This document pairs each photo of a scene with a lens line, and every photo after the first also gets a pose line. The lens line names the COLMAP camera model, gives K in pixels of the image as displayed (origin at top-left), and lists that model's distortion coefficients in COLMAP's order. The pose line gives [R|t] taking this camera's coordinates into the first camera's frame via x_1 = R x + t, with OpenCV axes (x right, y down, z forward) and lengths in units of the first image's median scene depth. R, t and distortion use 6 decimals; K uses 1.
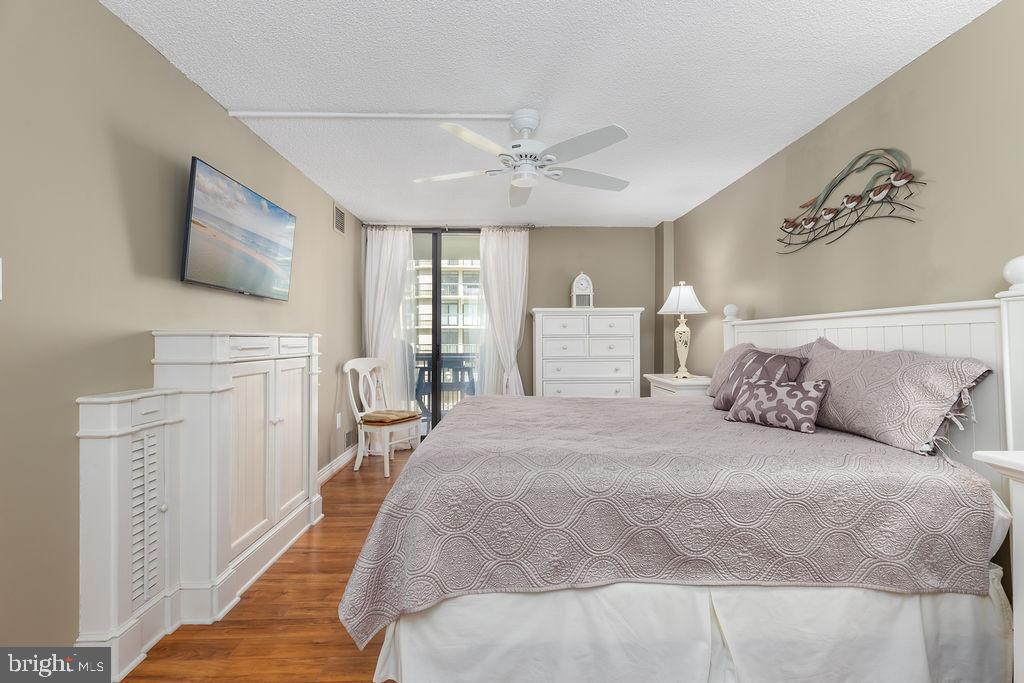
lens RADIAL K [[461.7, 0, 513.9], [0, 461.7, 340.3], [0, 0, 1]] dist [0.004367, 0.000010]
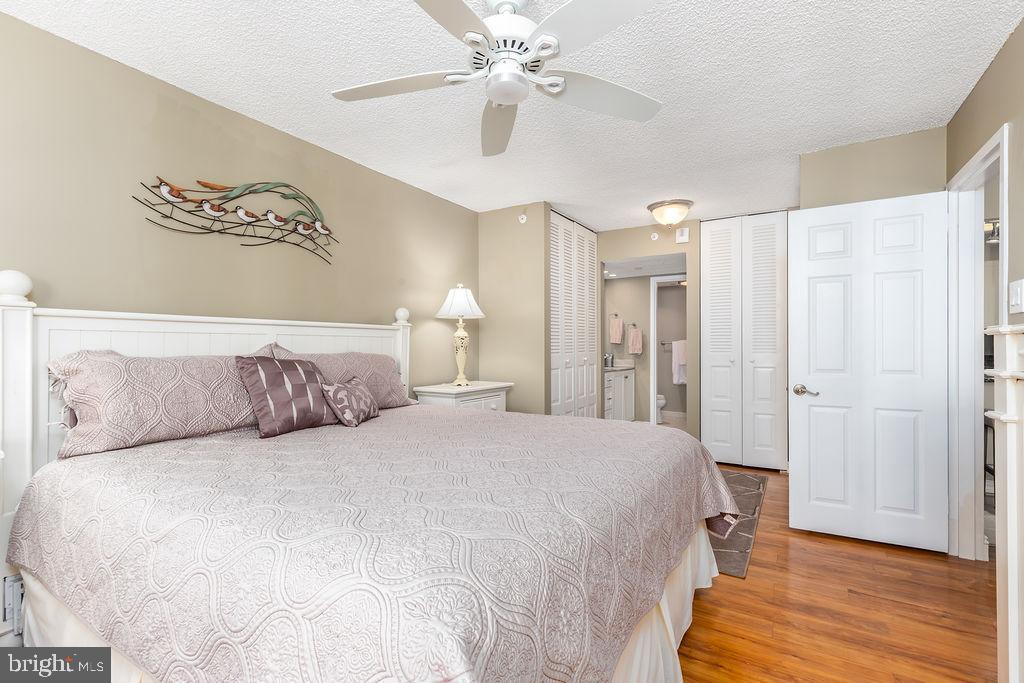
lens RADIAL K [[460.9, 0, 486.0], [0, 460.9, 342.5], [0, 0, 1]] dist [0.001789, 0.000053]
pose [[-0.807107, 0.026621, 0.589804, -0.308917], [0.013803, 0.999561, -0.026227, 0.026944], [-0.590243, -0.013027, -0.807120, 1.598460]]
